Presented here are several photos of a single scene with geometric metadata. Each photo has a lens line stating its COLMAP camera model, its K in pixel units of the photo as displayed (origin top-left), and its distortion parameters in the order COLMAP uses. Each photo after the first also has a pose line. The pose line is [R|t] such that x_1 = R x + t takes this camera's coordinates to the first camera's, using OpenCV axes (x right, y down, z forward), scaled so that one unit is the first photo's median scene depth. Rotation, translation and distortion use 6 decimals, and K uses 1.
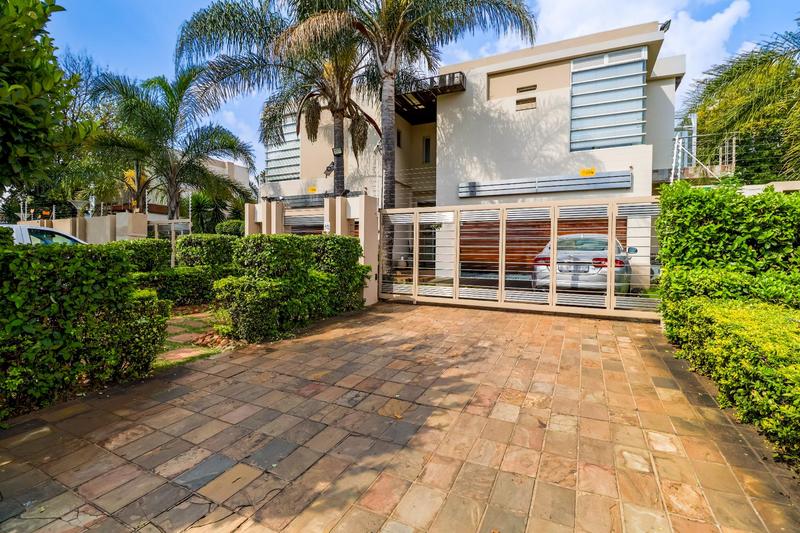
lens RADIAL K [[374.2, 0, 400.0], [0, 374.2, 266.5], [0, 0, 1]] dist [-0.014868, -0.000673]
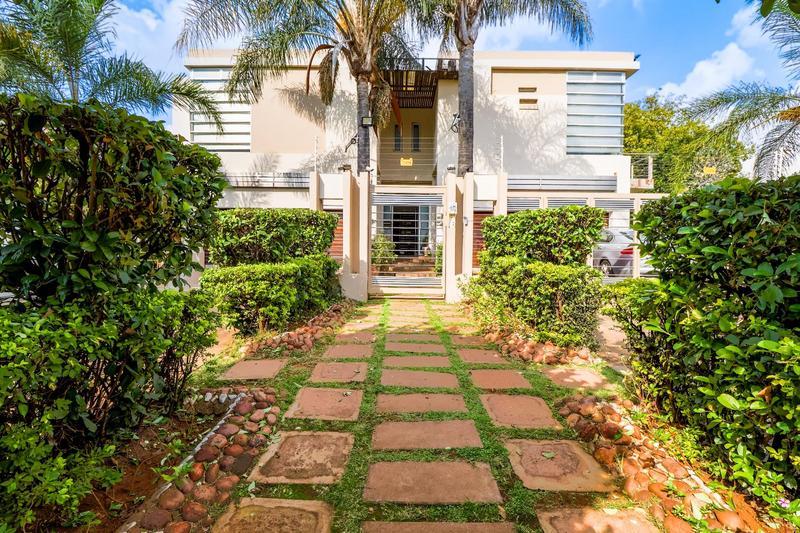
lens RADIAL K [[374.2, 0, 400.0], [0, 374.2, 266.5], [0, 0, 1]] dist [-0.014868, -0.000673]
pose [[0.901462, -0.016135, 0.432557, -0.446127], [0.013200, 0.999865, 0.009788, 0.004503], [-0.432656, -0.003114, 0.901554, 0.211457]]
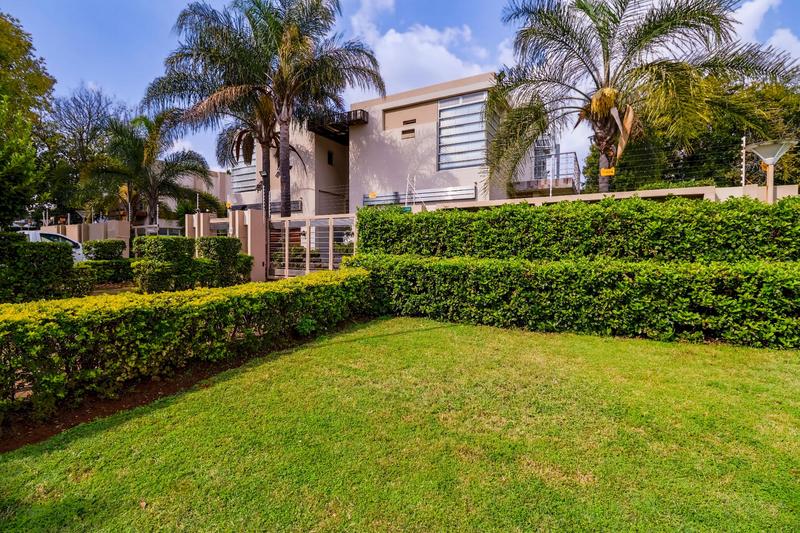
lens RADIAL K [[374.2, 0, 400.0], [0, 374.2, 266.5], [0, 0, 1]] dist [-0.014868, -0.000673]
pose [[0.998695, -0.002209, -0.051023, 0.374228], [0.002332, 0.999995, 0.002351, 0.024124], [0.051018, -0.002467, 0.998695, -0.306017]]
